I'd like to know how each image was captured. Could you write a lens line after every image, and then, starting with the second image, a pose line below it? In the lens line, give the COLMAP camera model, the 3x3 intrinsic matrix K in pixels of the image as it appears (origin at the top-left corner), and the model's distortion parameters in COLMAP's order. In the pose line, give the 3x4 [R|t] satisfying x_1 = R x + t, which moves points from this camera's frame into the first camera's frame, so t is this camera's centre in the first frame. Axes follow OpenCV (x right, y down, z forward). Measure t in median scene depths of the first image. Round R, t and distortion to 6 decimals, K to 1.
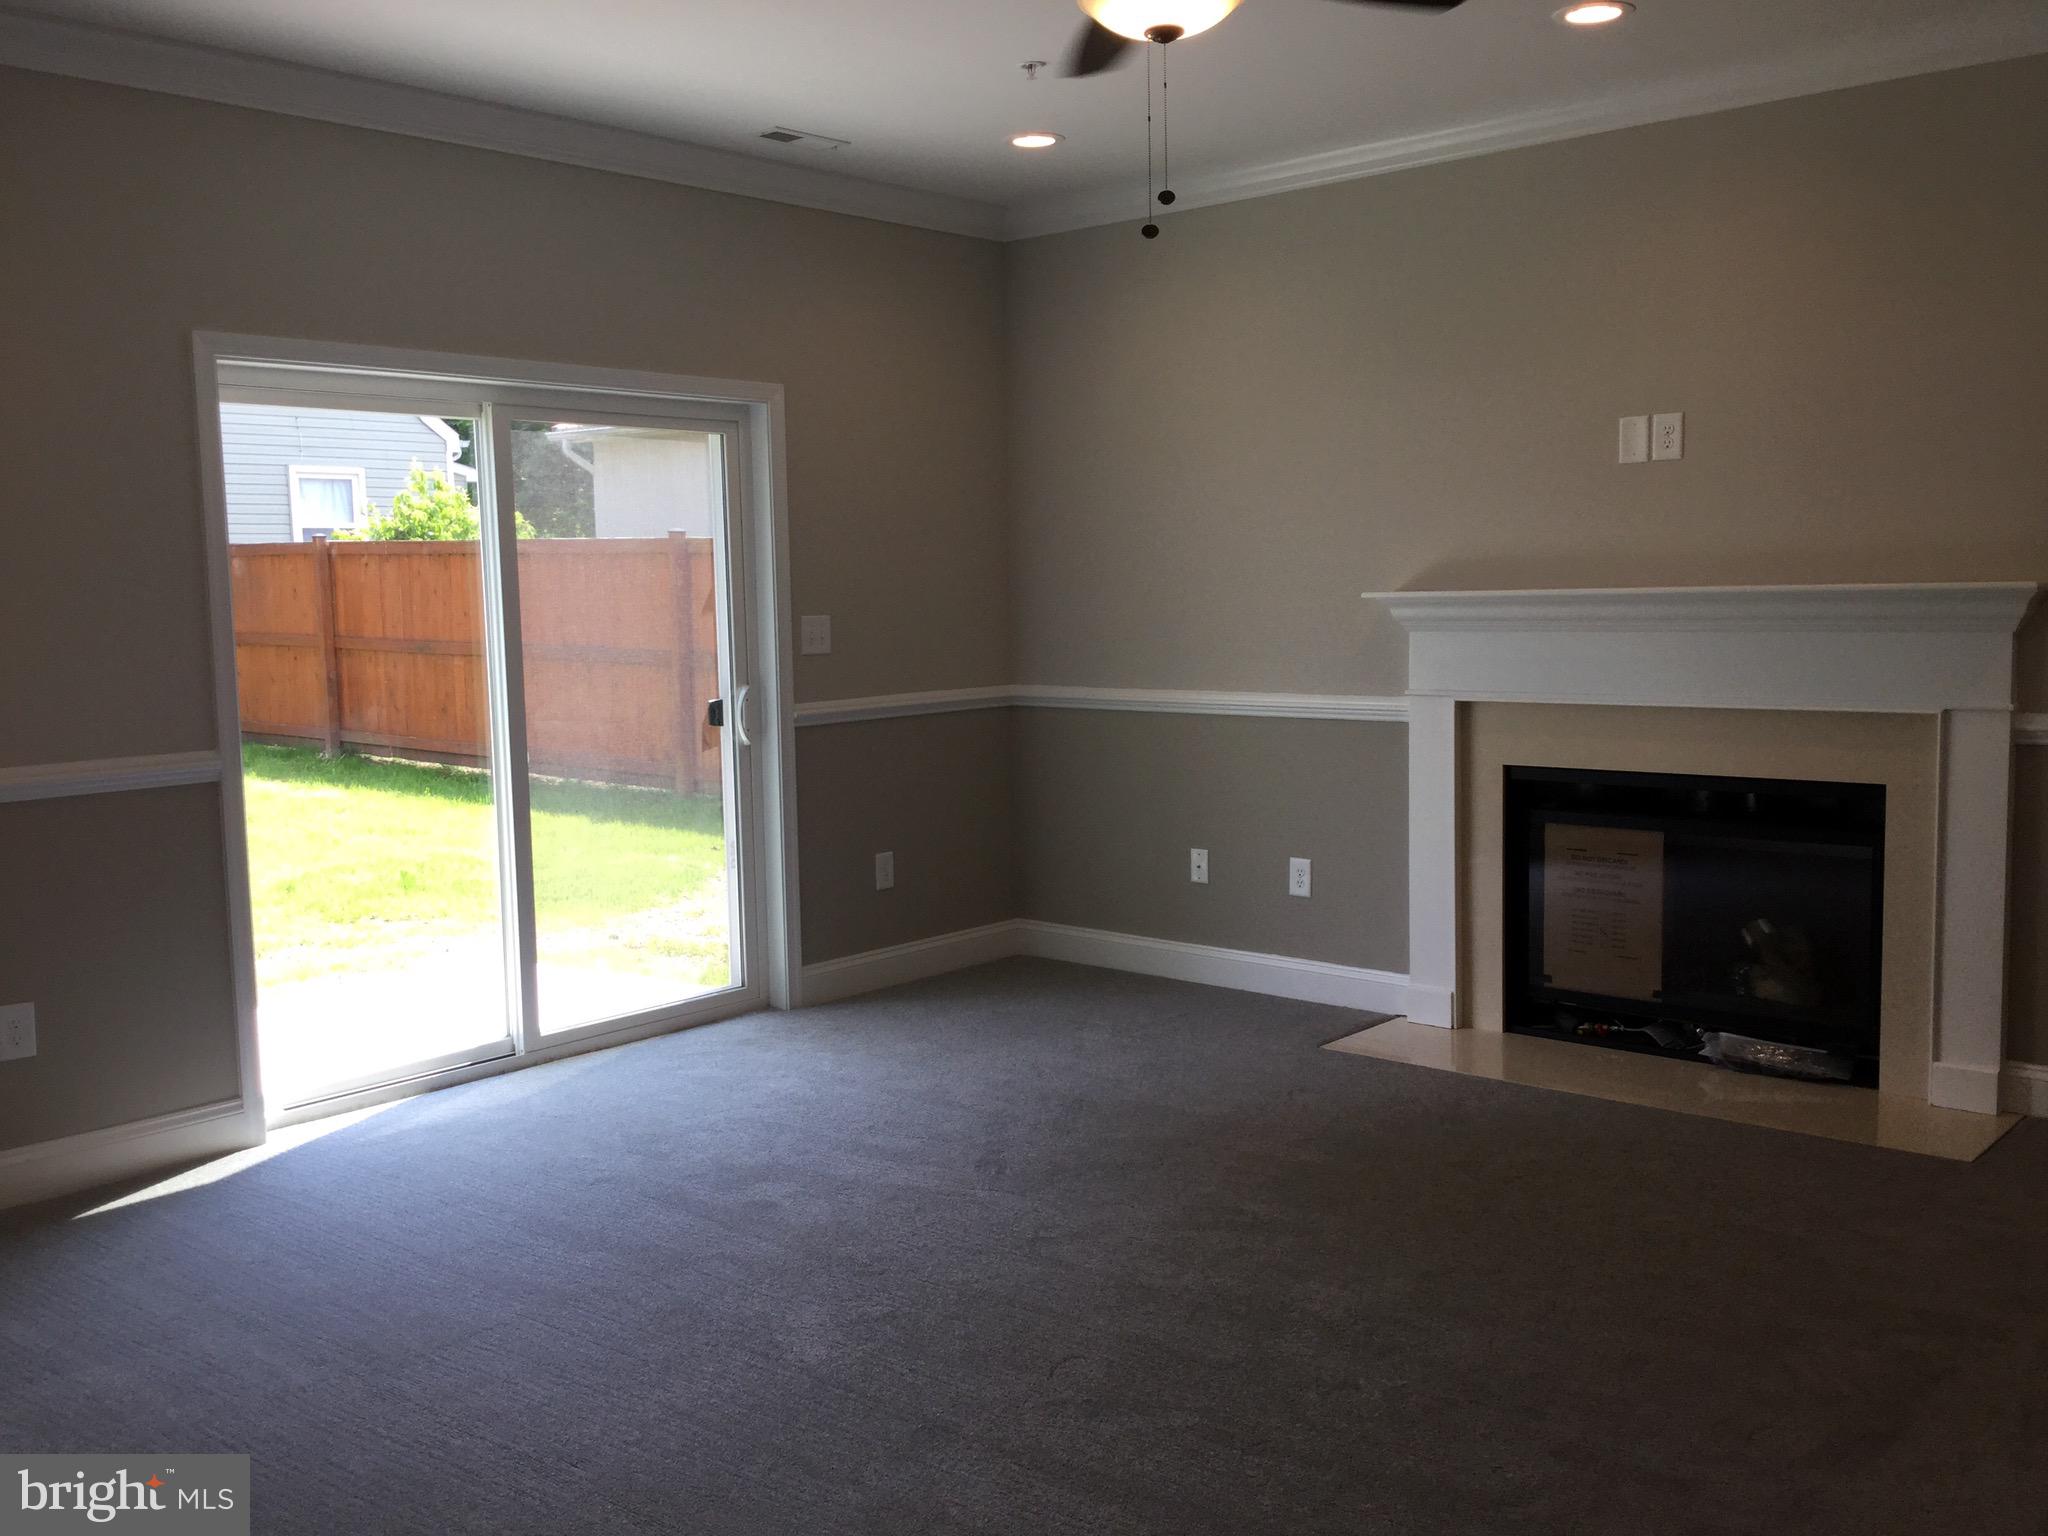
lens RADIAL K [[1869.4, 0, 1012.9], [0, 1869.4, 766.9], [0, 0, 1]] dist [0.115536, -0.224028]
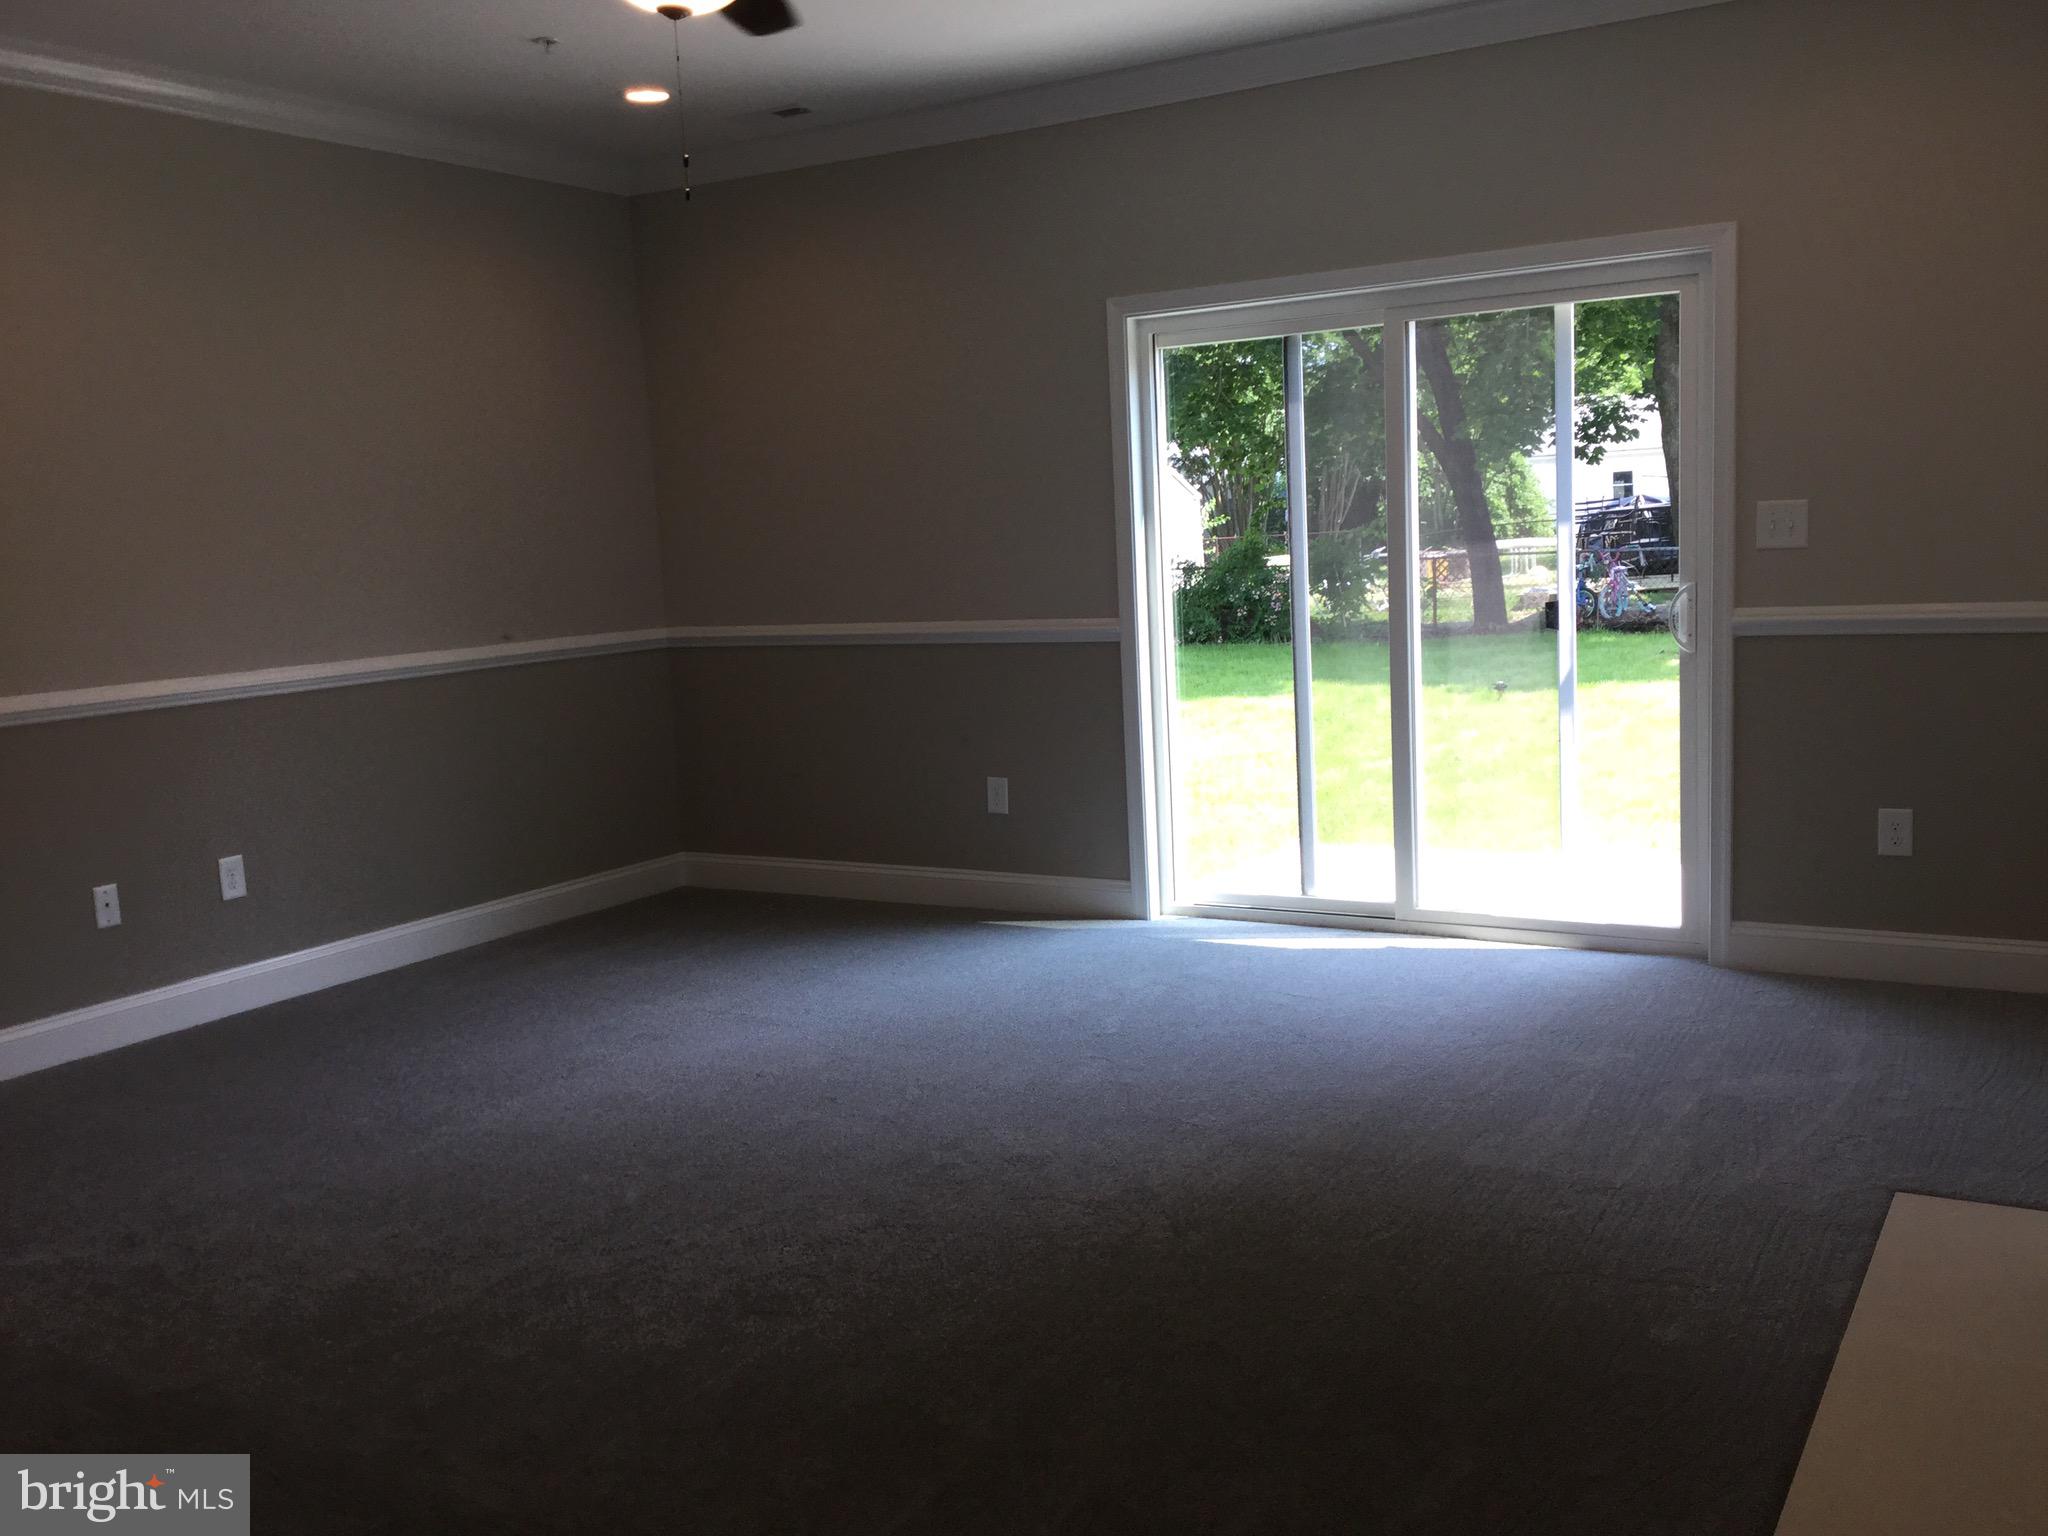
lens RADIAL K [[1847.2, 0, 974.9], [0, 1847.2, 750.3], [0, 0, 1]] dist [0.128476, -0.257014]
pose [[0.164048, 0.130980, -0.977718, 1.191610], [-0.053194, 0.990878, 0.123818, -0.101812], [0.985017, 0.031697, 0.169519, 0.959663]]
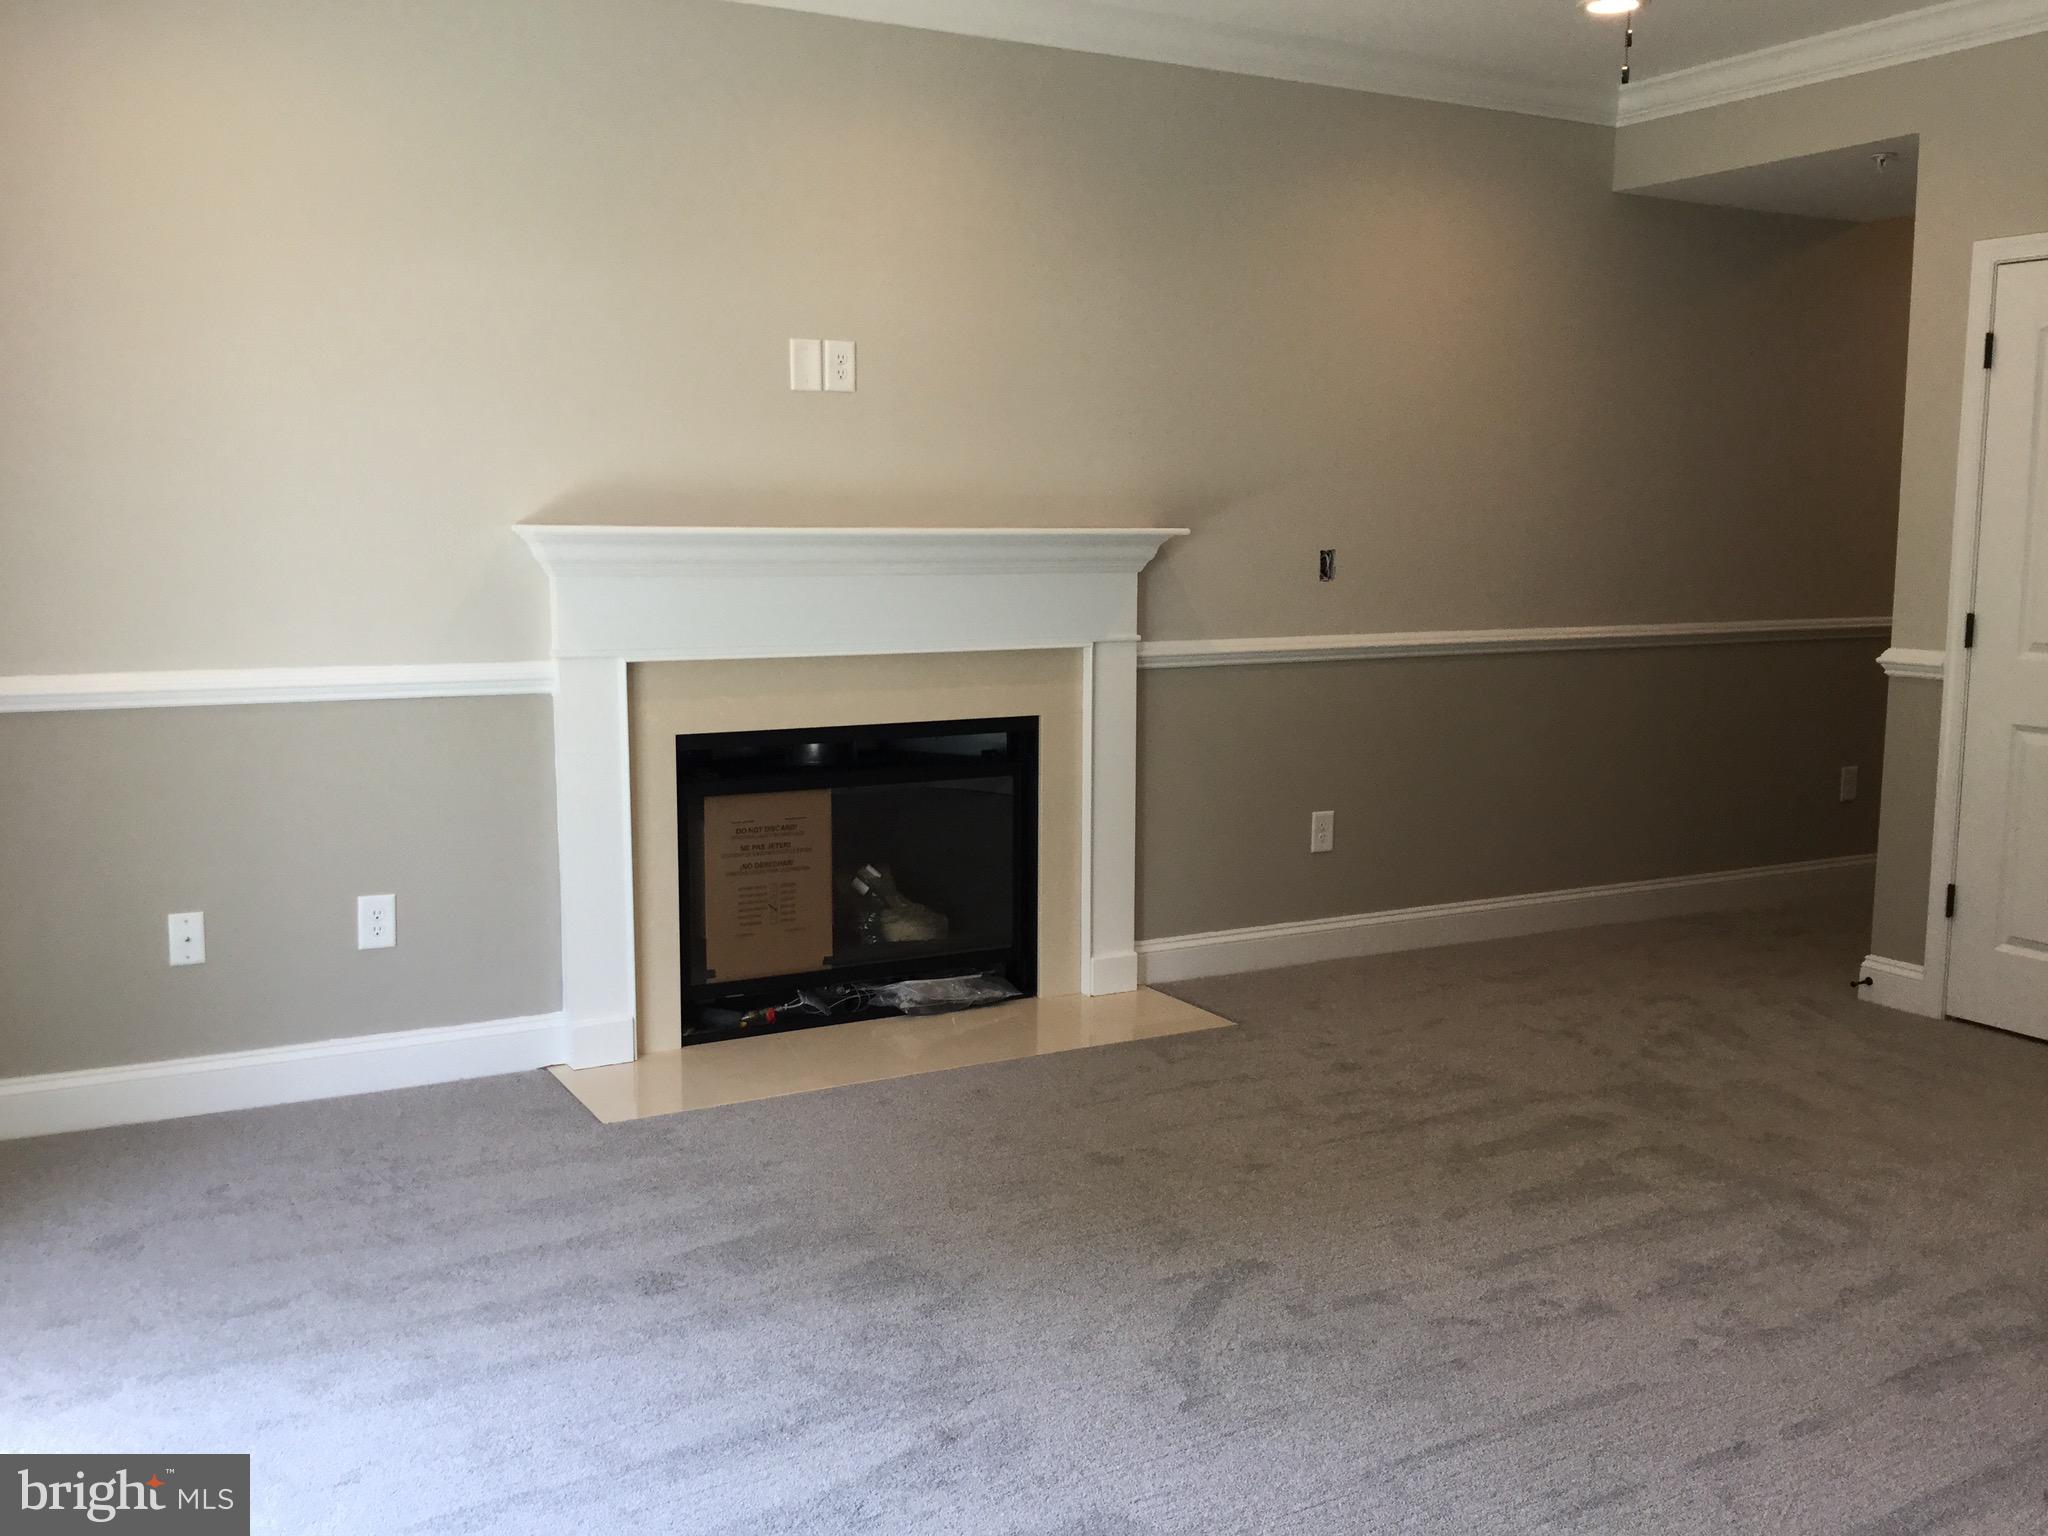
lens RADIAL K [[1869.4, 0, 1012.9], [0, 1869.4, 766.9], [0, 0, 1]] dist [0.115536, -0.224028]
pose [[0.340343, -0.104044, 0.934528, -0.484521], [0.079134, 0.993503, 0.081790, -0.044508], [-0.936966, 0.046117, 0.346365, 0.575352]]
